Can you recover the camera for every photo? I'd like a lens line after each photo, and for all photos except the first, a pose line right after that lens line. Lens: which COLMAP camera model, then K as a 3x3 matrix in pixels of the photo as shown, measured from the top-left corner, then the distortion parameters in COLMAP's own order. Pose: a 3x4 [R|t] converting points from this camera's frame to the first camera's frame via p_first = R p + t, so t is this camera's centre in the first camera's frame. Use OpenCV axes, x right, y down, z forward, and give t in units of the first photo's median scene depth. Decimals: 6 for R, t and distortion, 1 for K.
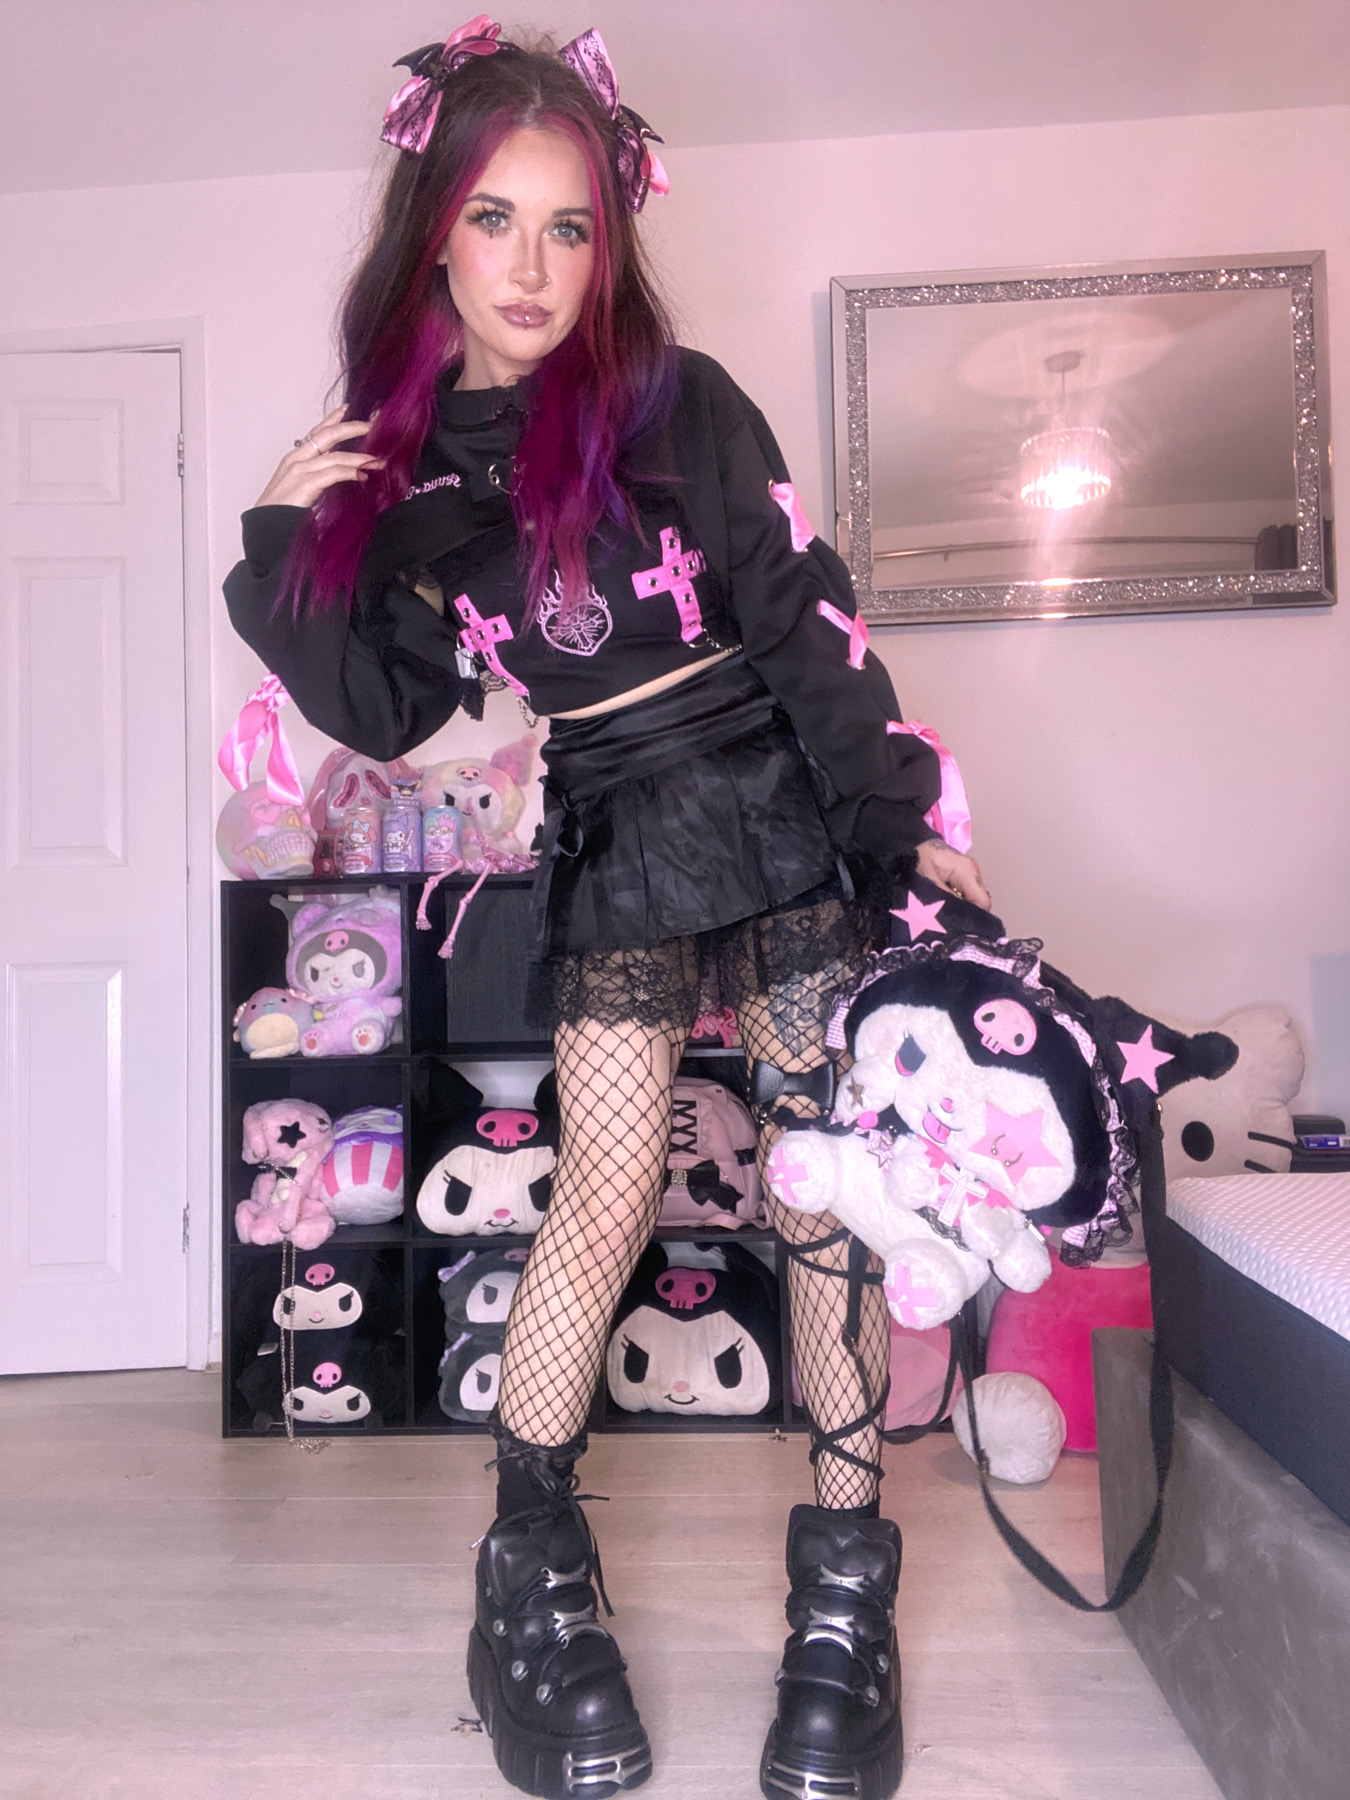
lens RADIAL K [[1246.7, 0, 675.0], [0, 1246.7, 900.0], [0, 0, 1]] dist [0.086148, -0.079887]
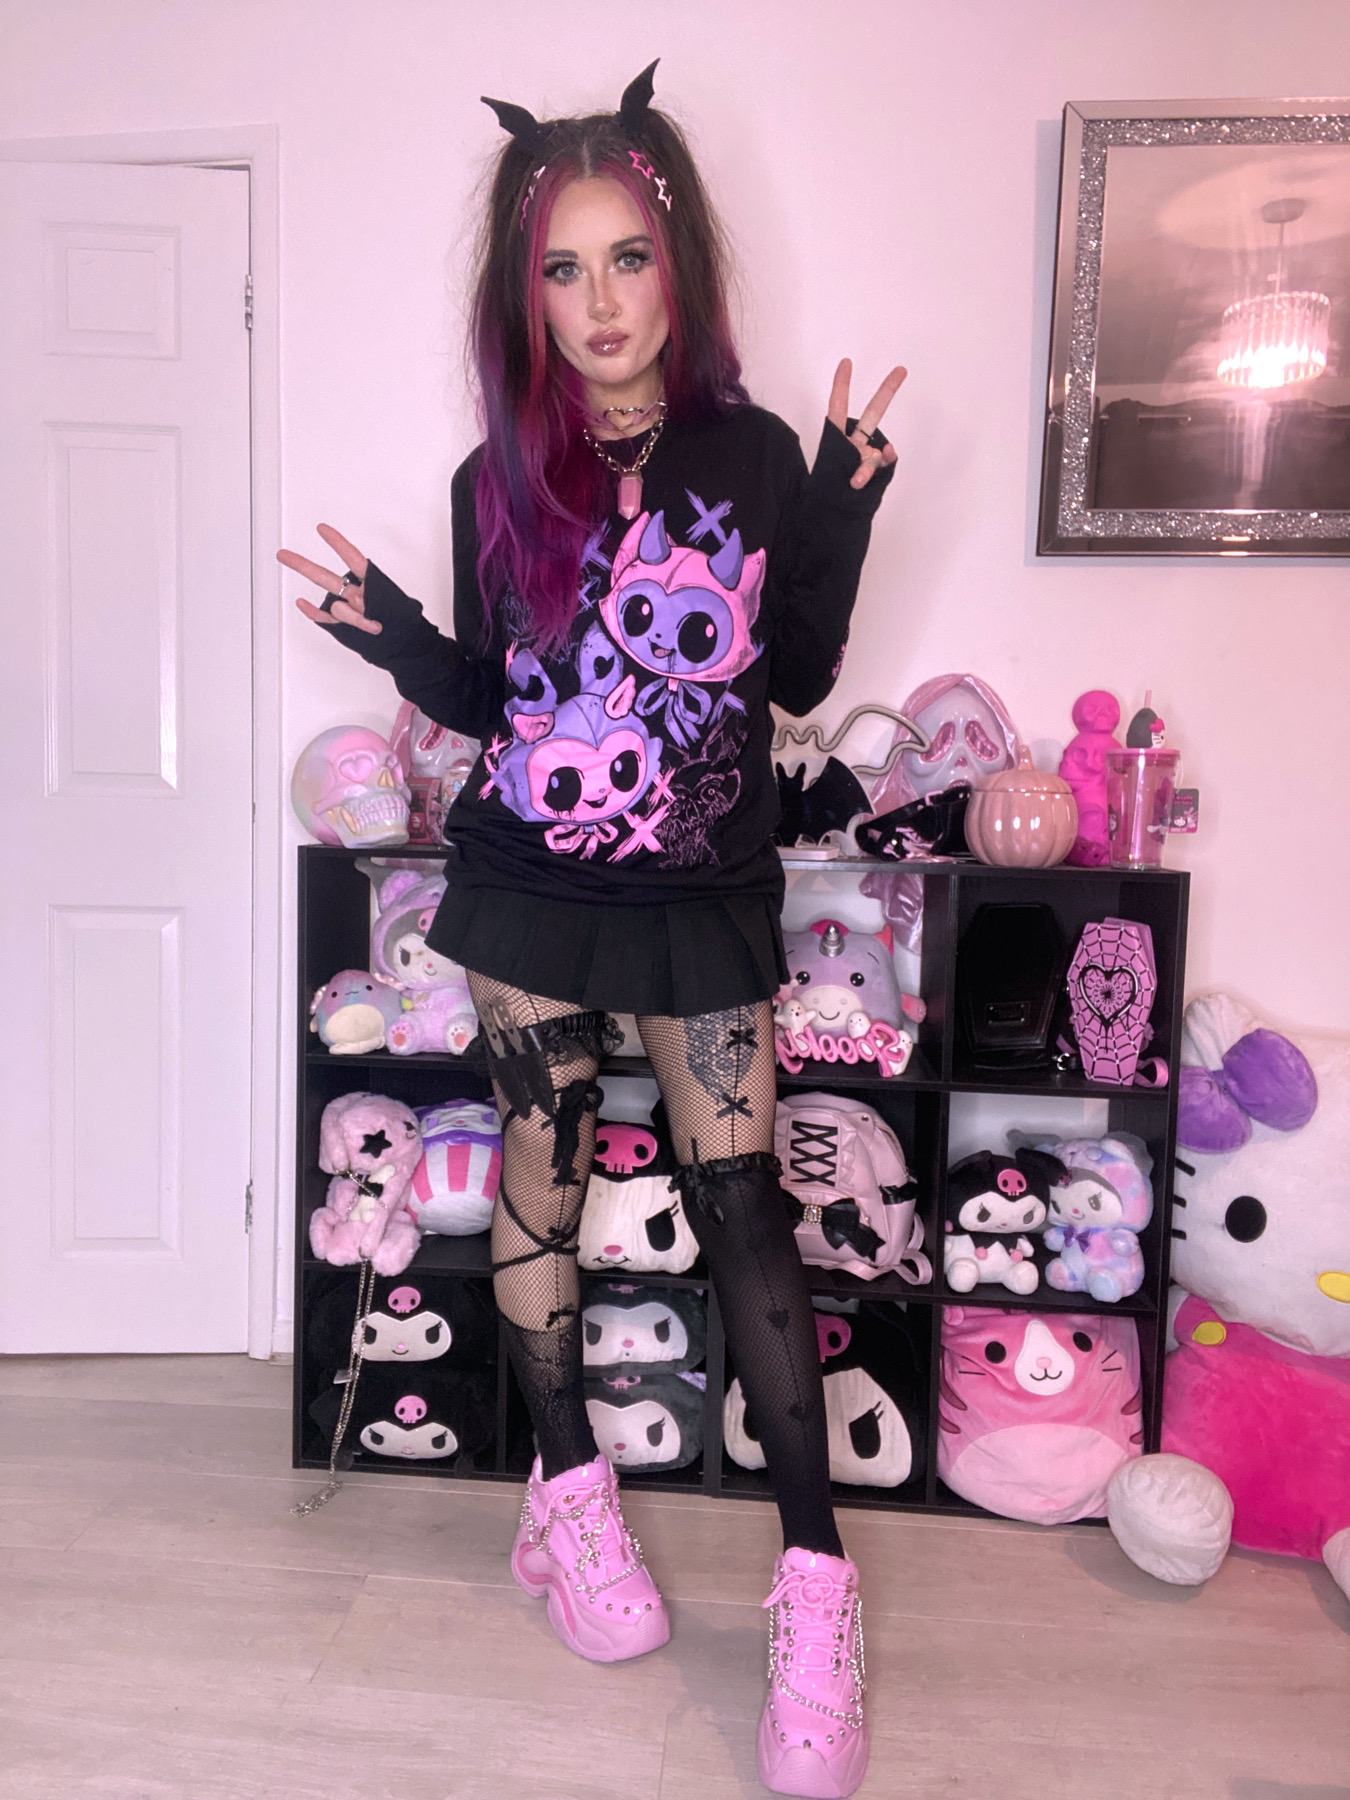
lens RADIAL K [[1246.7, 0, 675.0], [0, 1246.7, 900.0], [0, 0, 1]] dist [0.086148, -0.079887]
pose [[0.998257, 0.056622, -0.016619, -0.091477], [-0.053956, 0.989848, 0.131494, -0.104129], [0.023895, -0.130368, 0.991178, 0.162859]]
